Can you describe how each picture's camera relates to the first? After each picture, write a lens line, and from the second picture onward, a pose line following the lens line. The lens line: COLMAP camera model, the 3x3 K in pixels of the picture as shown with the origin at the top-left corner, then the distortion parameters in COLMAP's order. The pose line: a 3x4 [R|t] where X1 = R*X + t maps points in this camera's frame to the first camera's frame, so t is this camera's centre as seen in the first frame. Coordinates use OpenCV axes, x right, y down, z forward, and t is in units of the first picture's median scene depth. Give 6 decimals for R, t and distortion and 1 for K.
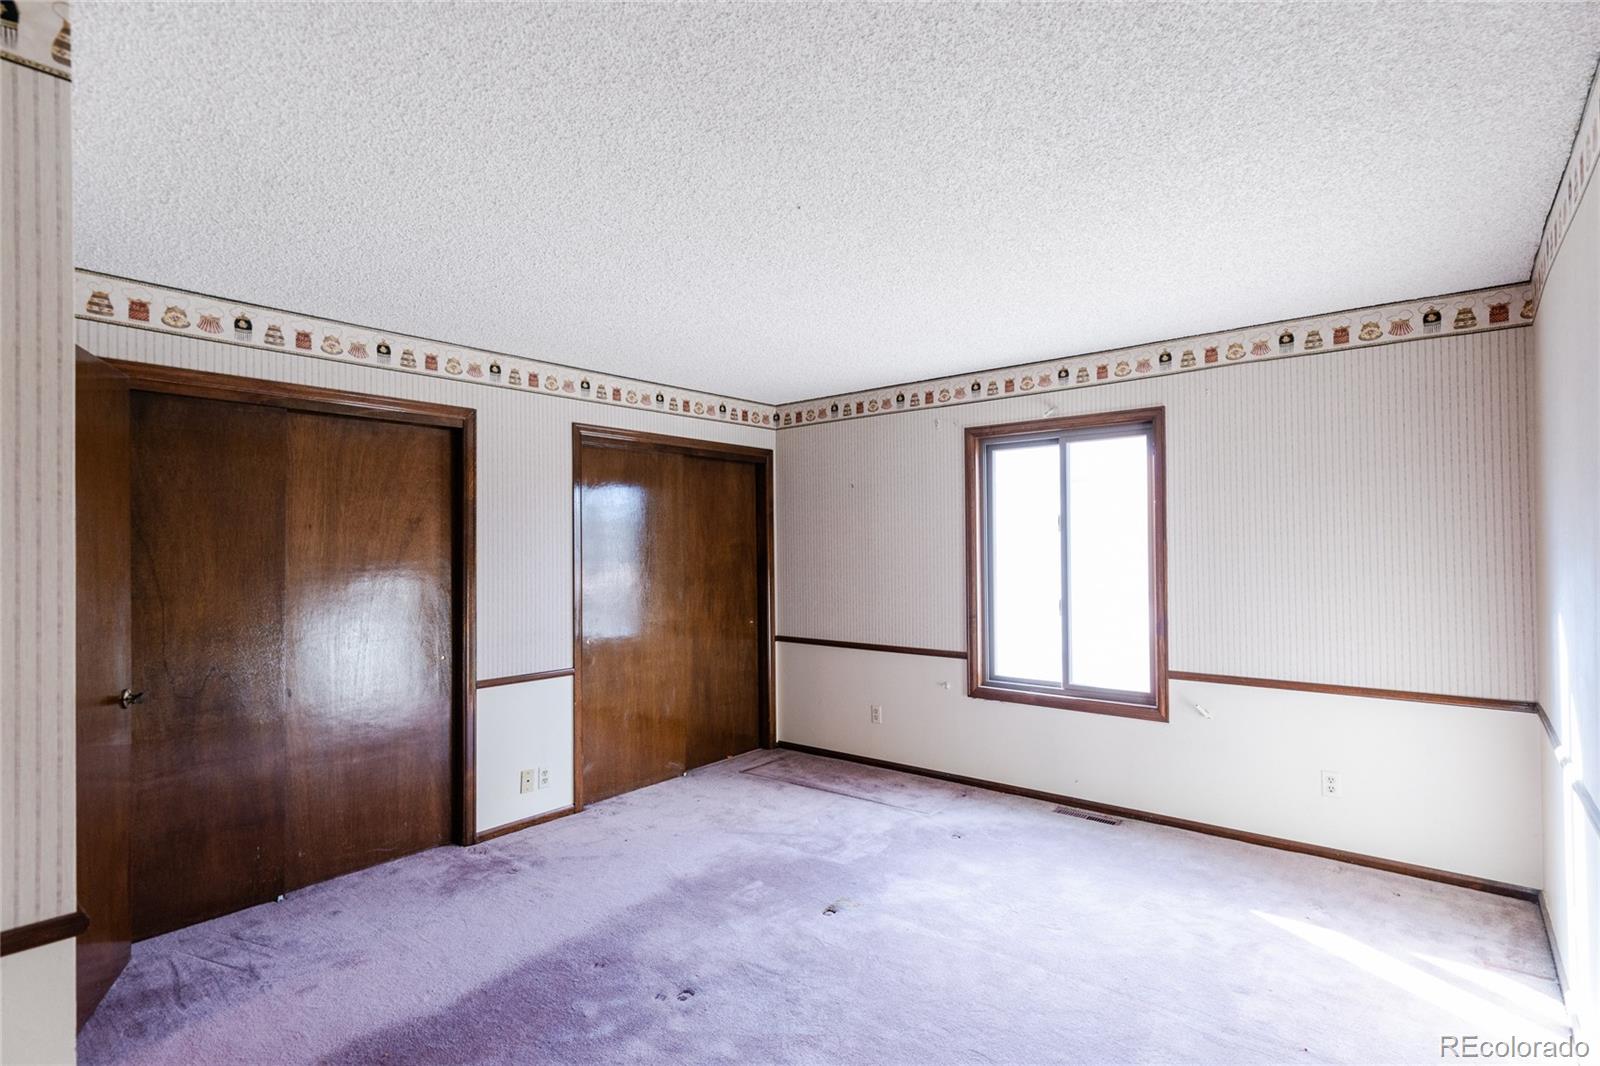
lens RADIAL K [[789.7, 0, 791.8], [0, 789.7, 535.0], [0, 0, 1]] dist [-0.005235, 0.002103]
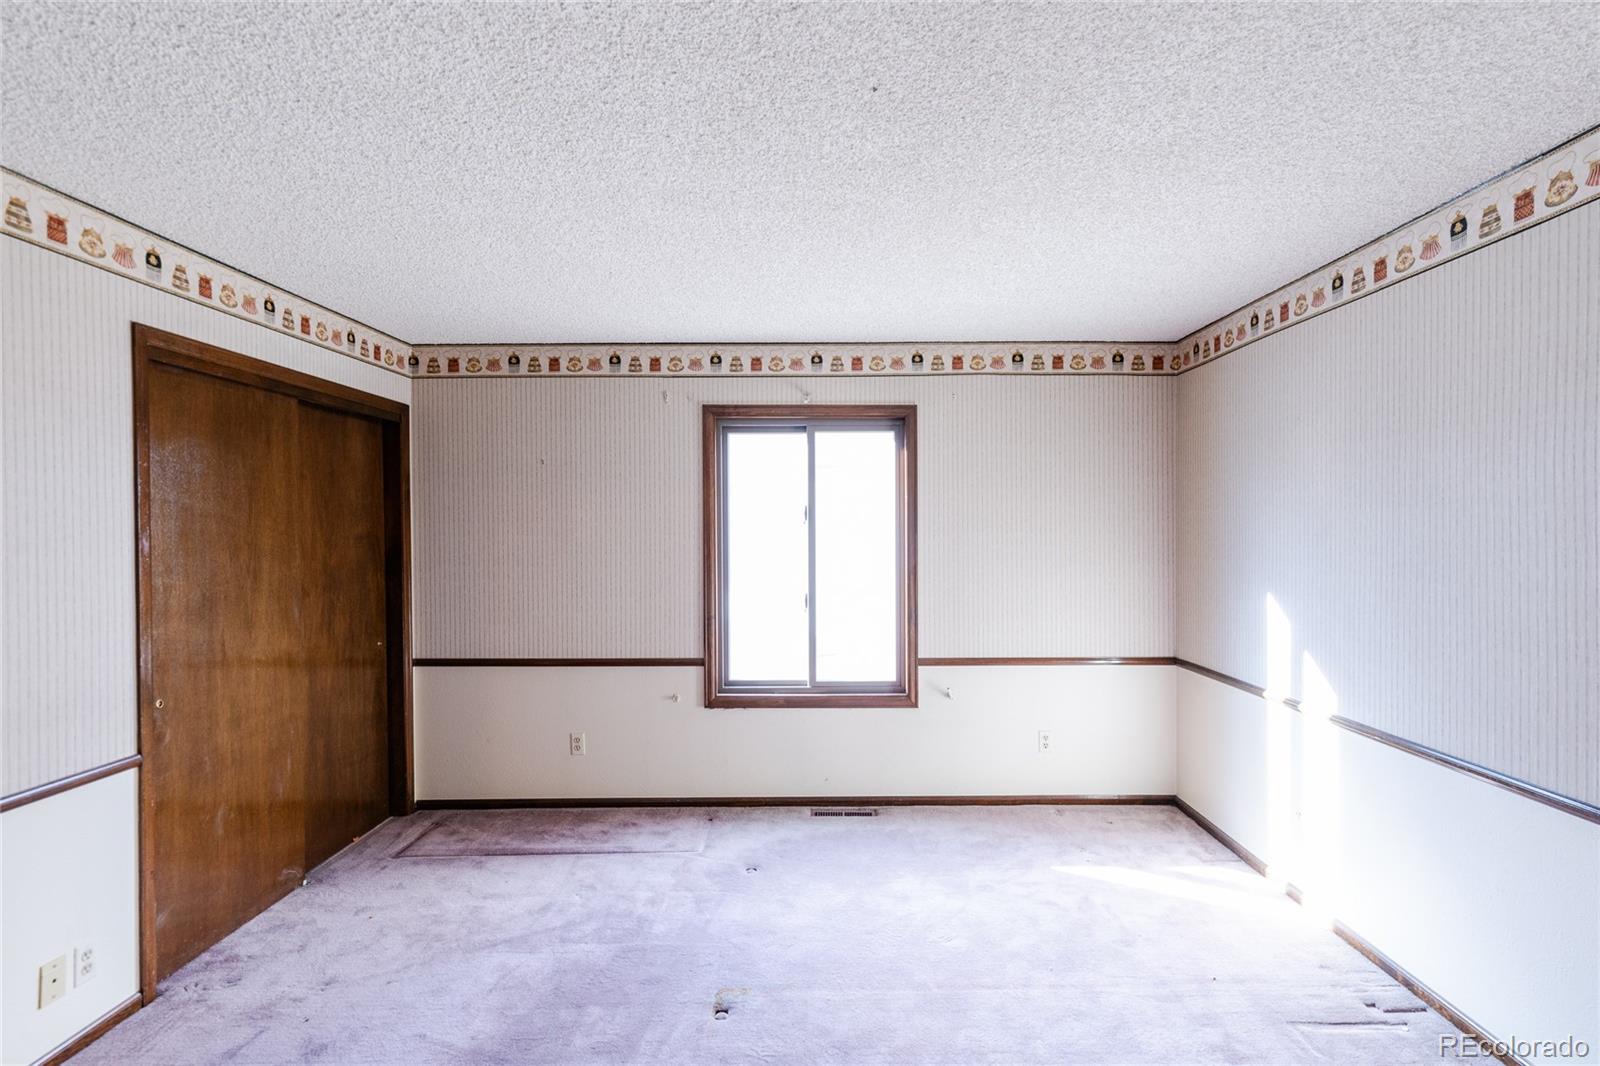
lens RADIAL K [[789.7, 0, 799.6], [0, 789.7, 541.4], [0, 0, 1]] dist [-0.005235, 0.002103]
pose [[0.761797, -0.000248, 0.647816, -0.286967], [-0.013336, 0.999782, 0.016064, 0.001493], [-0.647678, -0.020877, 0.761628, 0.271060]]
